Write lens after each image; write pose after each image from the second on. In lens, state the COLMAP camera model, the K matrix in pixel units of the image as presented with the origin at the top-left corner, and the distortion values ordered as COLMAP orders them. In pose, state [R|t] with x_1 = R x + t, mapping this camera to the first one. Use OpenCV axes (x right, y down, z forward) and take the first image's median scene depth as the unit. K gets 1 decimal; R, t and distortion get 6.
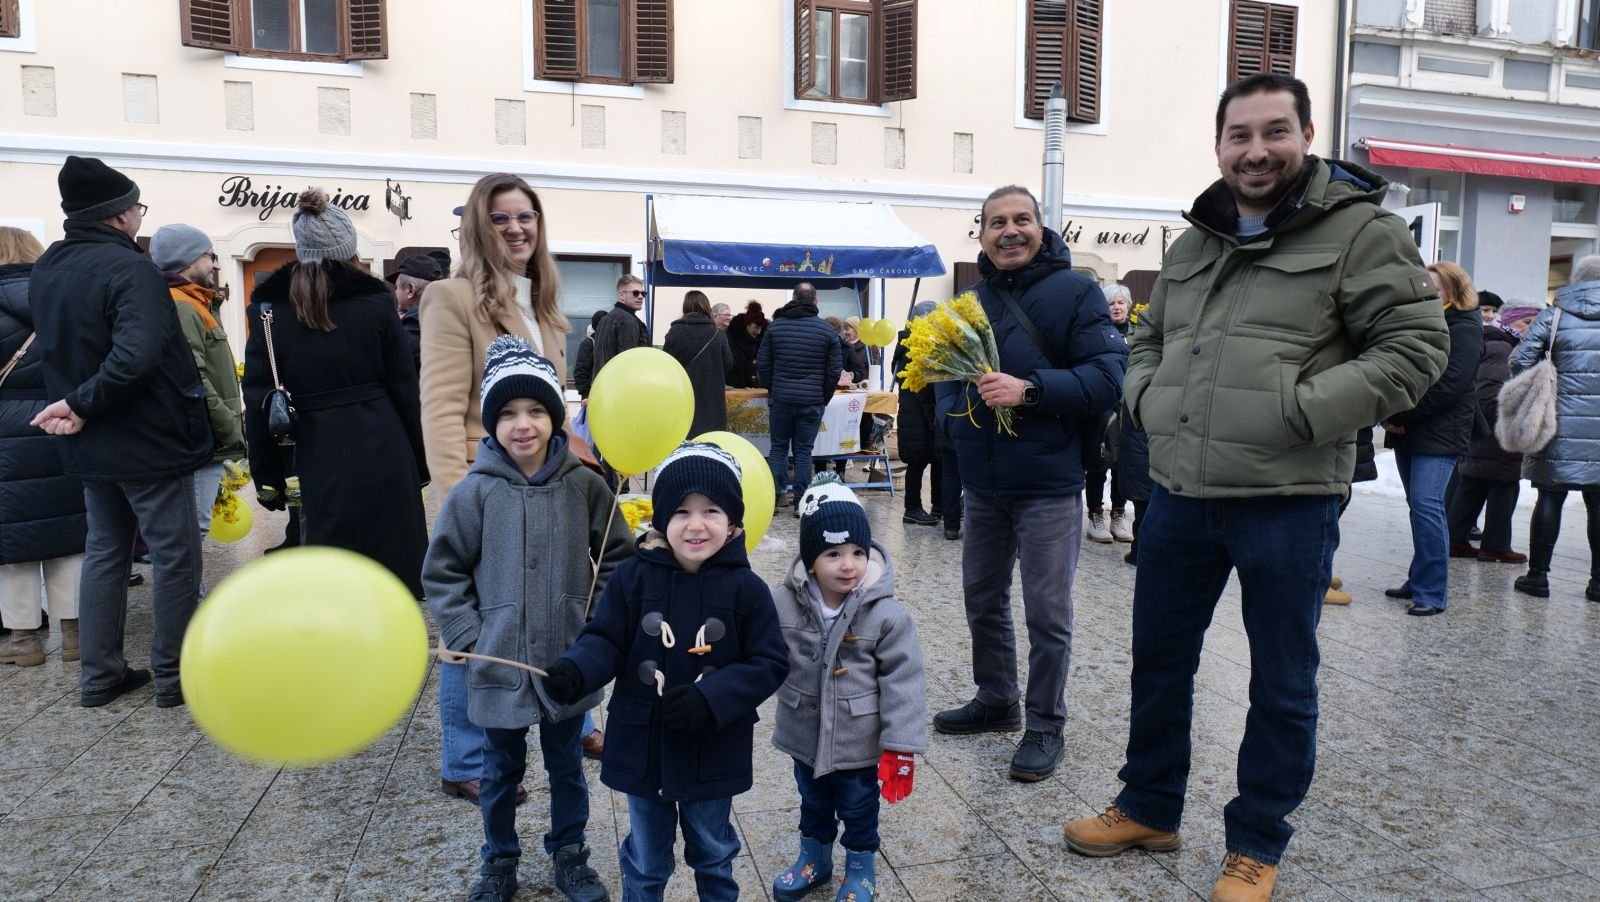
lens RADIAL K [[925.4, 0, 811.0], [0, 925.4, 449.4], [0, 0, 1]] dist [-0.028717, 0.014873]
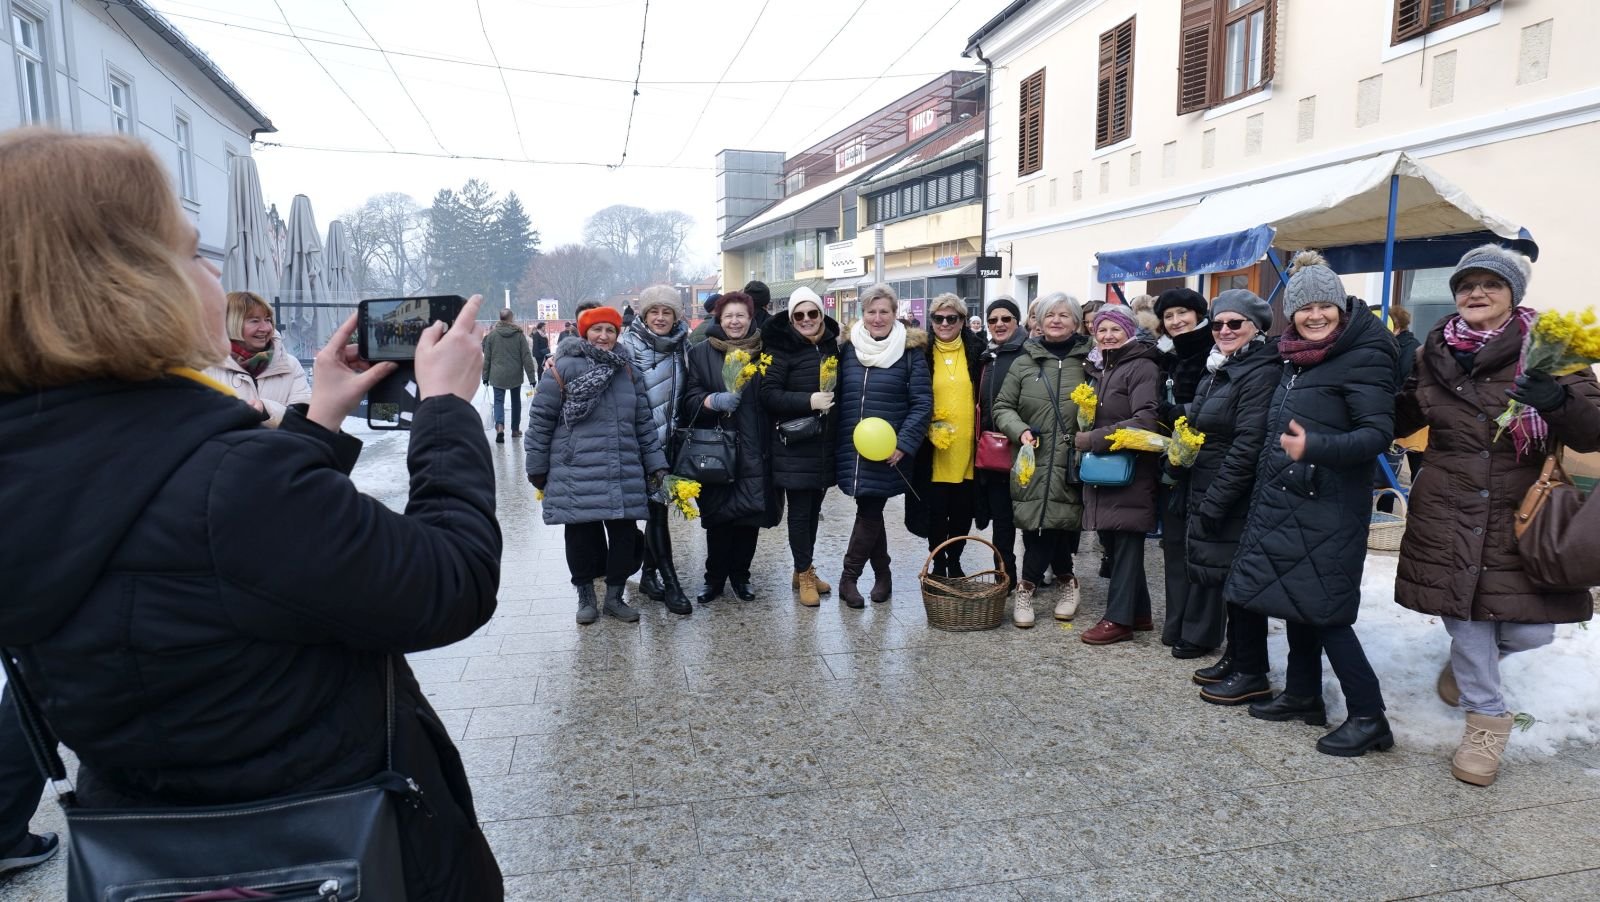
lens RADIAL K [[925.4, 0, 794.6], [0, 925.4, 456.9], [0, 0, 1]] dist [-0.028717, 0.014873]
pose [[-0.038478, 0.133548, -0.990295, 1.409742], [-0.082043, 0.987261, 0.136327, -0.149650], [0.995886, 0.086492, -0.027031, 0.958469]]
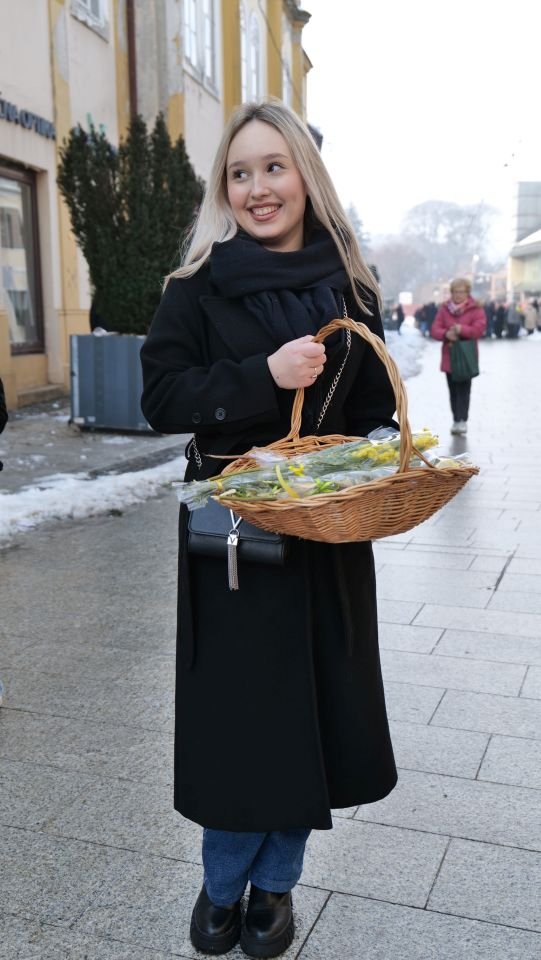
lens RADIAL K [[896.0, 0, 267.4], [0, 896.0, 477.0], [0, 0, 1]] dist [-0.004216, 0.000000]
pose [[-0.382602, 0.164540, -0.909144, 9.641389], [-0.076801, 0.974944, 0.208770, -0.196071], [0.920716, 0.149699, -0.360379, 2.408143]]
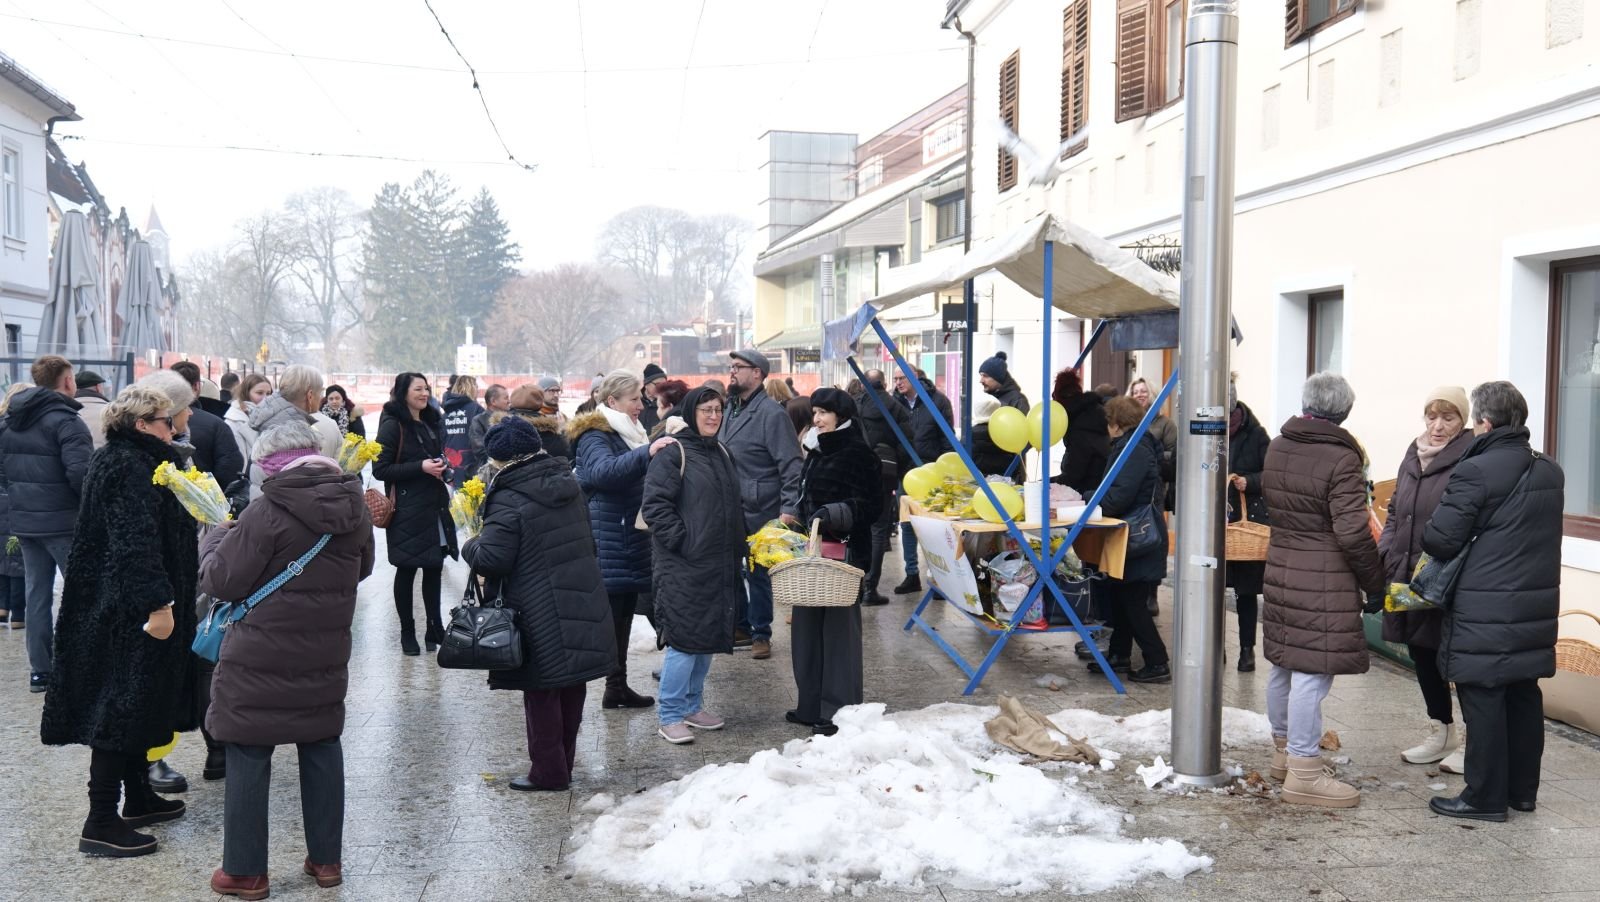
lens RADIAL K [[1401.4, 0, 802.0], [0, 1401.4, 442.2], [0, 0, 1]] dist [-0.009599, 0.003778]
pose [[-0.117019, 0.035145, -0.992508, 1.659830], [-0.092490, 0.994645, 0.046126, -0.249042], [0.988813, 0.097195, -0.113142, 1.619152]]
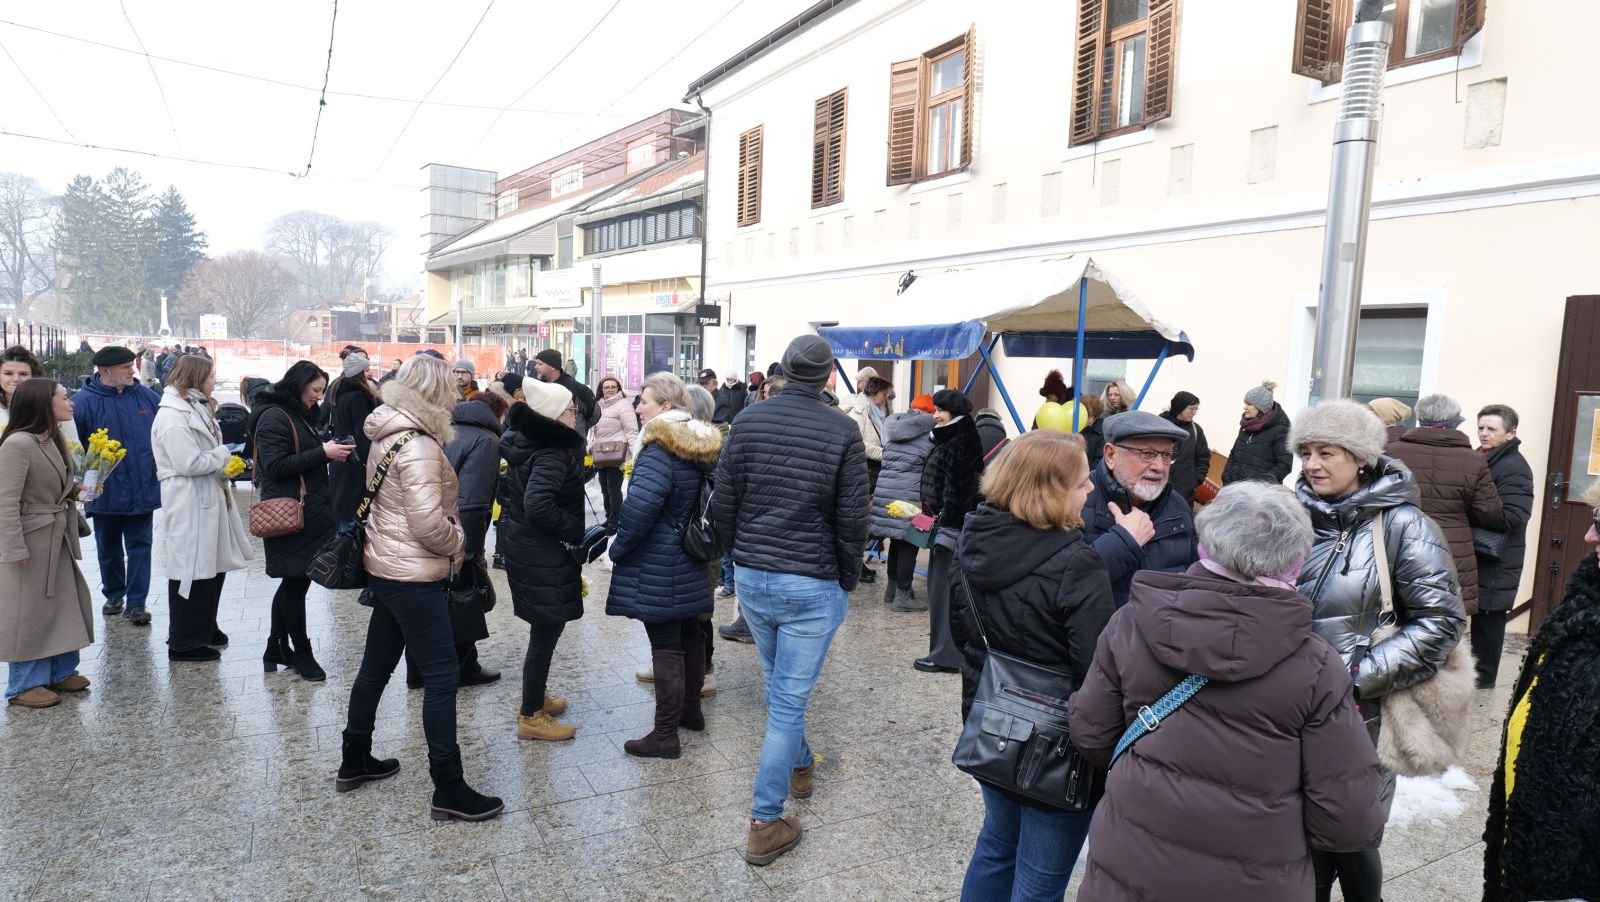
lens RADIAL K [[925.4, 0, 790.3], [0, 925.4, 459.0], [0, 0, 1]] dist [-0.028717, 0.014873]
pose [[0.255703, 0.105684, -0.960961, 1.317003], [-0.116452, 0.990136, 0.077906, -0.215171], [0.959716, 0.091986, 0.265488, 0.955360]]
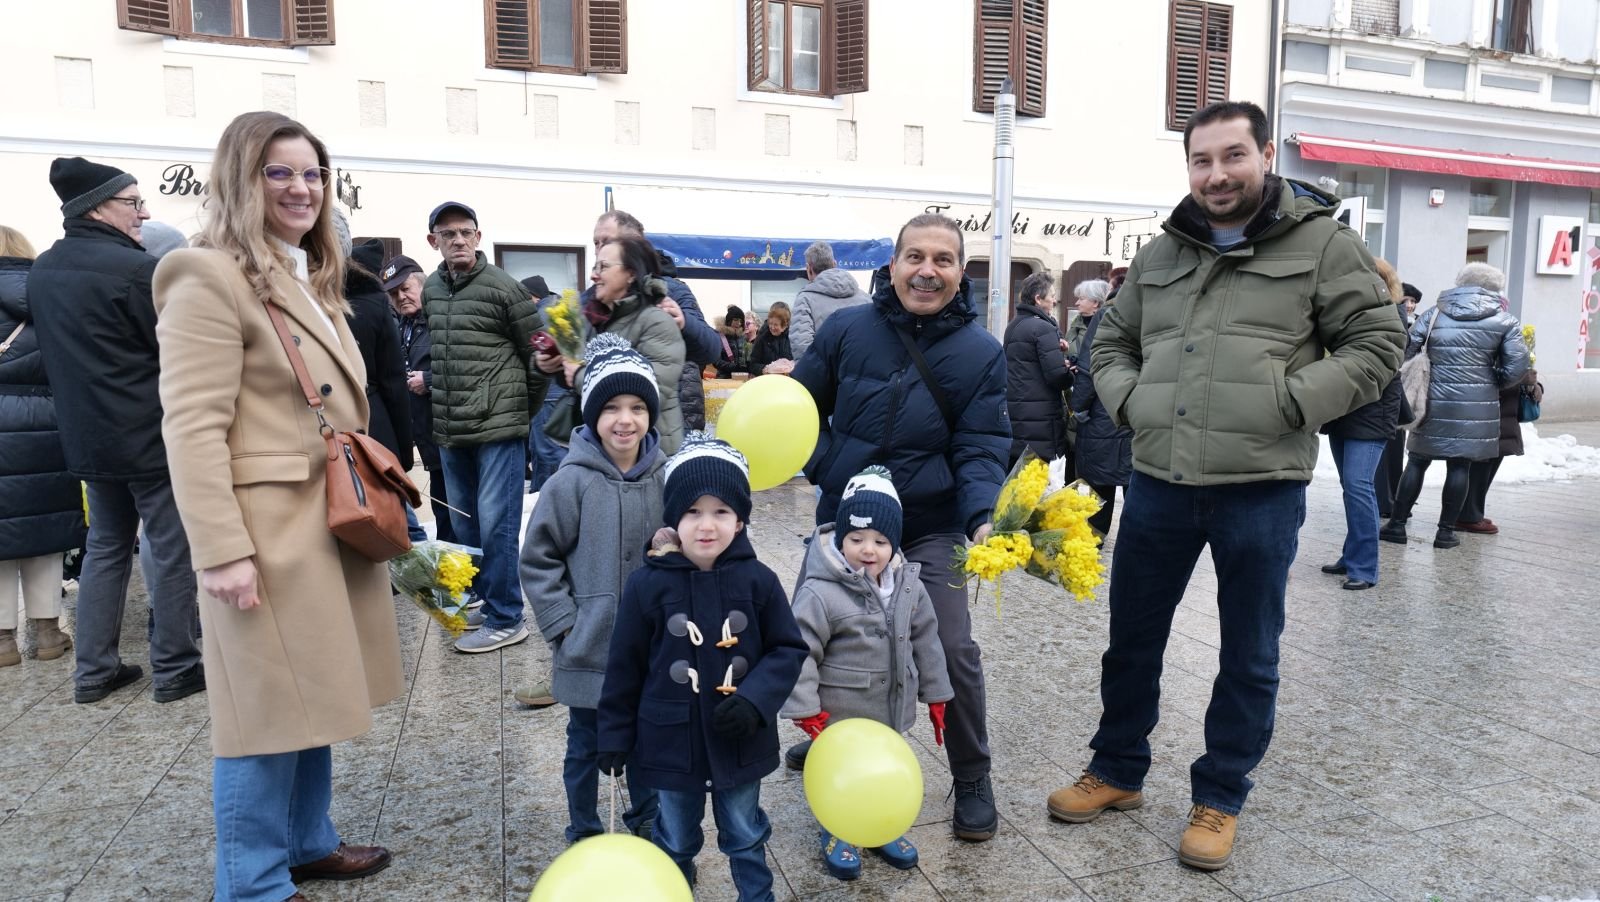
lens RADIAL K [[925.4, 0, 805.9], [0, 925.4, 458.2], [0, 0, 1]] dist [-0.028717, 0.014873]
pose [[0.998218, -0.010884, 0.058677, -0.040043], [0.009604, 0.999711, 0.022053, -0.001832], [-0.058900, -0.021450, 0.998033, -0.033005]]
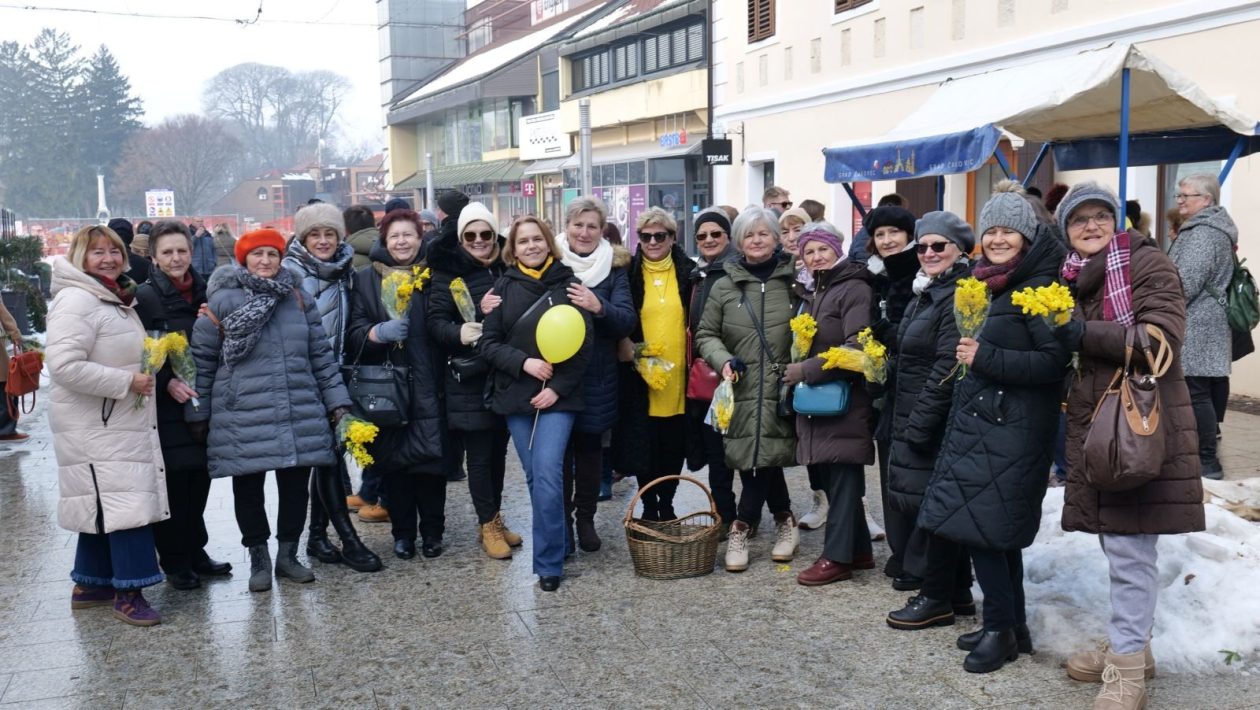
lens RADIAL K [[1176.0, 0, 631.4], [0, 1176.0, 368.2], [0, 0, 1]] dist [-0.004216, 0.000000]
pose [[0.083917, 0.120967, -0.989103, 1.551851], [-0.066961, 0.991045, 0.115523, -0.178971], [0.994220, 0.056537, 0.091266, 0.969765]]
